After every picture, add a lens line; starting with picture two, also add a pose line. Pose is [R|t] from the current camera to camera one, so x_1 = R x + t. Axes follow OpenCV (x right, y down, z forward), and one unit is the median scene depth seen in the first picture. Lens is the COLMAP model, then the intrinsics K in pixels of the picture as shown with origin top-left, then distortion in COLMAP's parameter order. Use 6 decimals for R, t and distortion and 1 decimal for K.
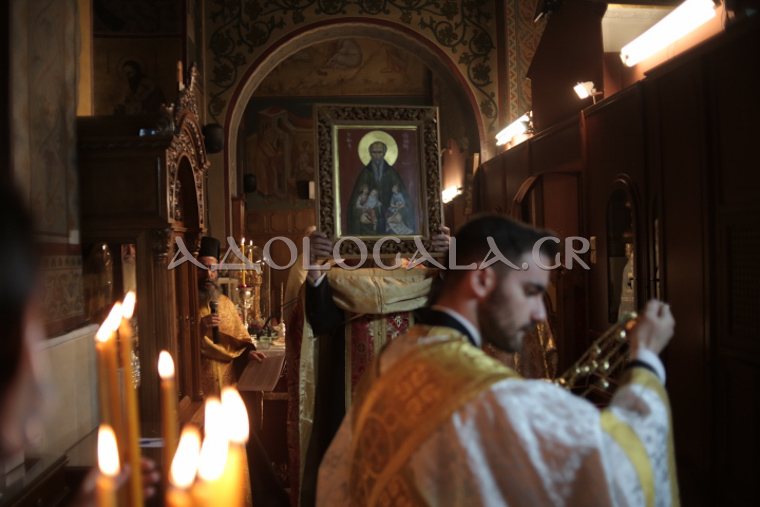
lens RADIAL K [[745.1, 0, 380.0], [0, 745.1, 253.5], [0, 0, 1]] dist [-0.148956, 0.101071]
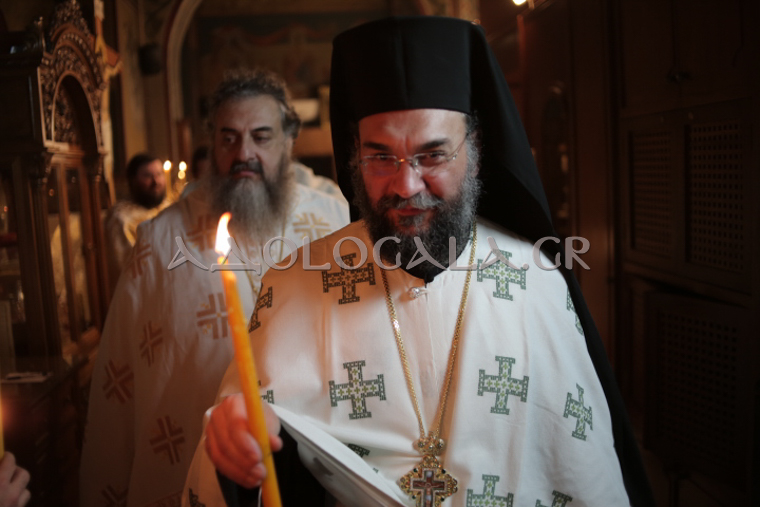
lens RADIAL K [[745.1, 0, 380.0], [0, 745.1, 253.5], [0, 0, 1]] dist [-0.148956, 0.101071]
pose [[0.999438, -0.028255, 0.018025, 0.119325], [0.026200, 0.994075, 0.105490, 0.008432], [-0.020899, -0.104958, 0.994257, 0.055518]]
